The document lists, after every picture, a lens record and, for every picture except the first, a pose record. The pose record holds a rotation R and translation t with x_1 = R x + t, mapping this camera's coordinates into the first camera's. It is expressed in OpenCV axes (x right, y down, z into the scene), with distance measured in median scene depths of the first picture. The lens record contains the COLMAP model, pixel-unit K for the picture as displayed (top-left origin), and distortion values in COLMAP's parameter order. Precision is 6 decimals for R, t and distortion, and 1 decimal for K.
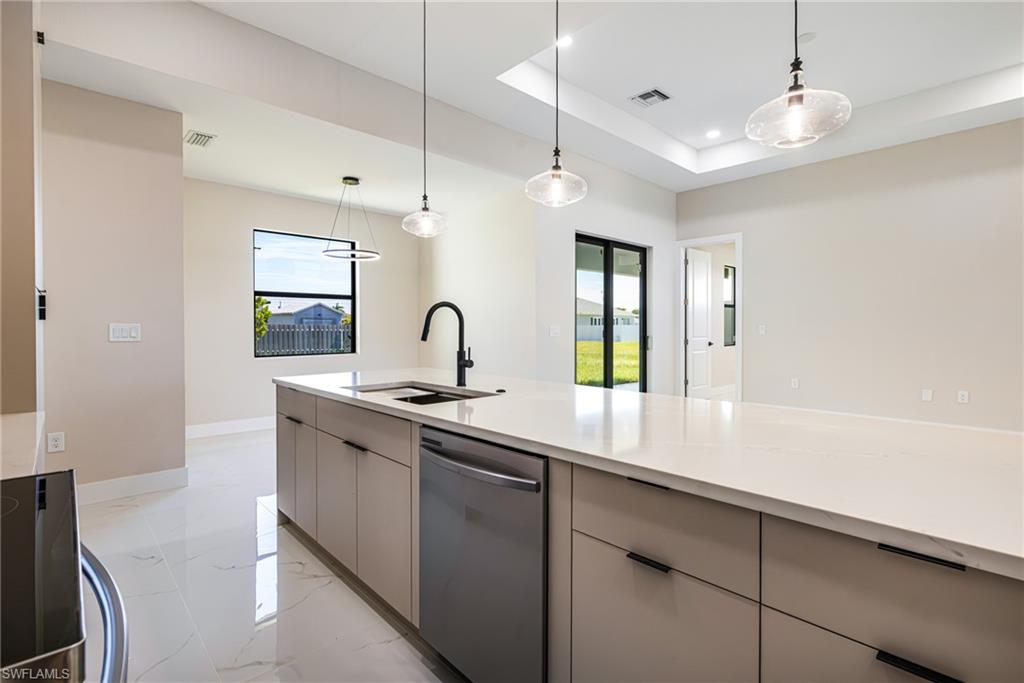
lens RADIAL K [[476.7, 0, 518.6], [0, 476.7, 336.3], [0, 0, 1]] dist [-0.001152, -0.000231]
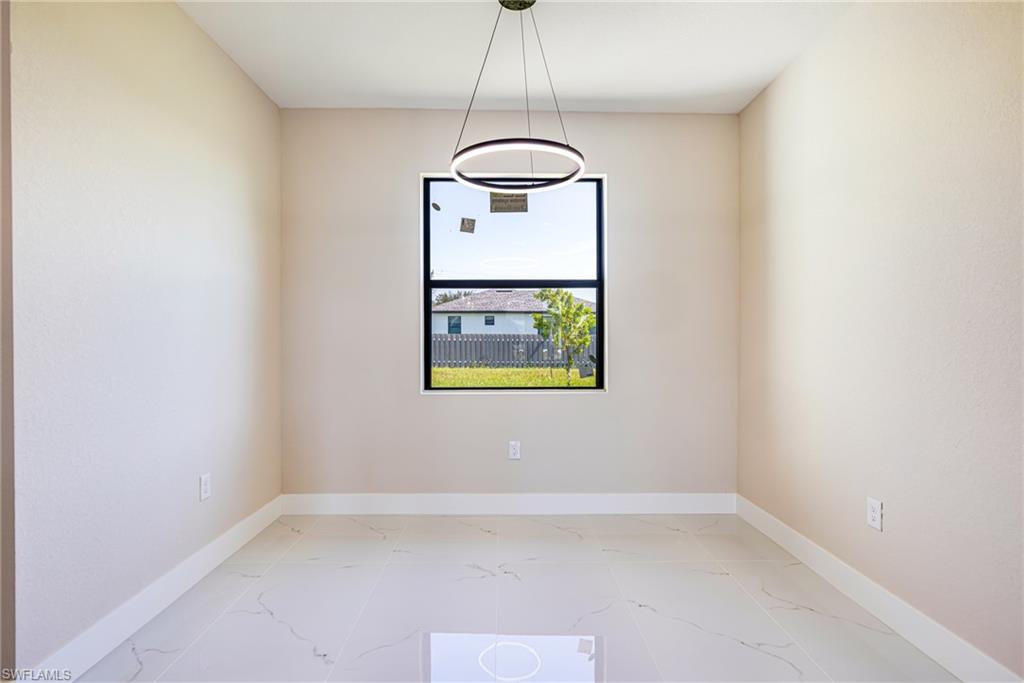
lens RADIAL K [[478.0, 0, 515.4], [0, 478.0, 342.3], [0, 0, 1]] dist [0.000595, 0.000667]
pose [[0.741388, 0.003657, -0.671067, -0.059474], [-0.007389, 0.999969, -0.002715, -0.014412], [0.671036, 0.006971, 0.741392, 0.542144]]
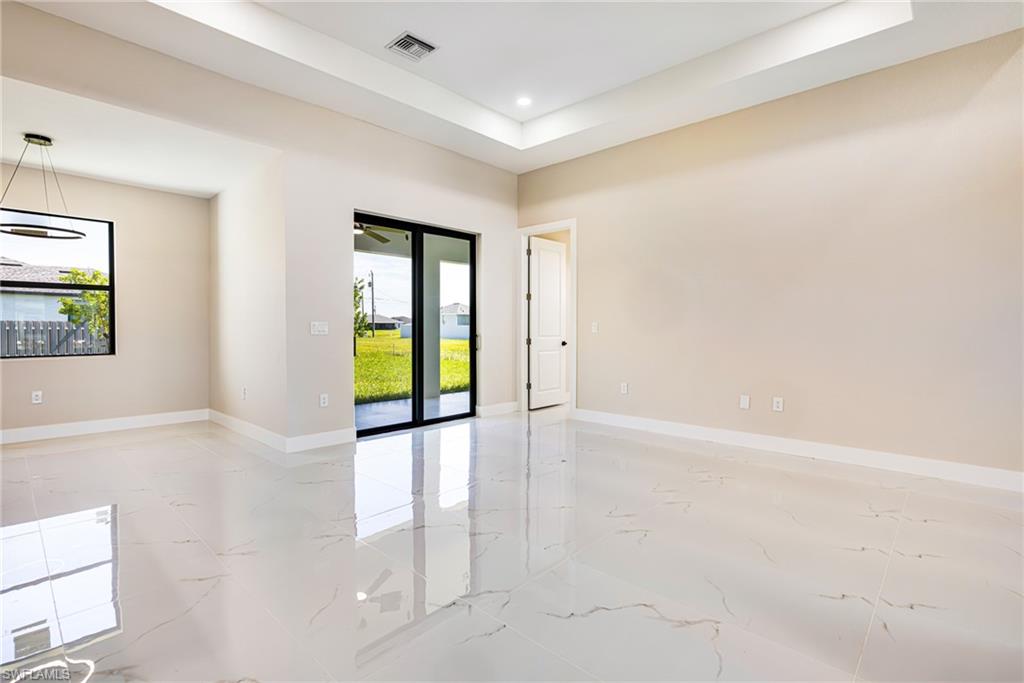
lens RADIAL K [[478.0, 0, 515.4], [0, 478.0, 342.3], [0, 0, 1]] dist [0.000595, 0.000667]
pose [[0.998247, -0.000220, 0.059191, 0.312923], [-0.000634, 0.999896, 0.014411, 0.000476], [-0.059188, -0.014424, 0.998143, 0.117050]]
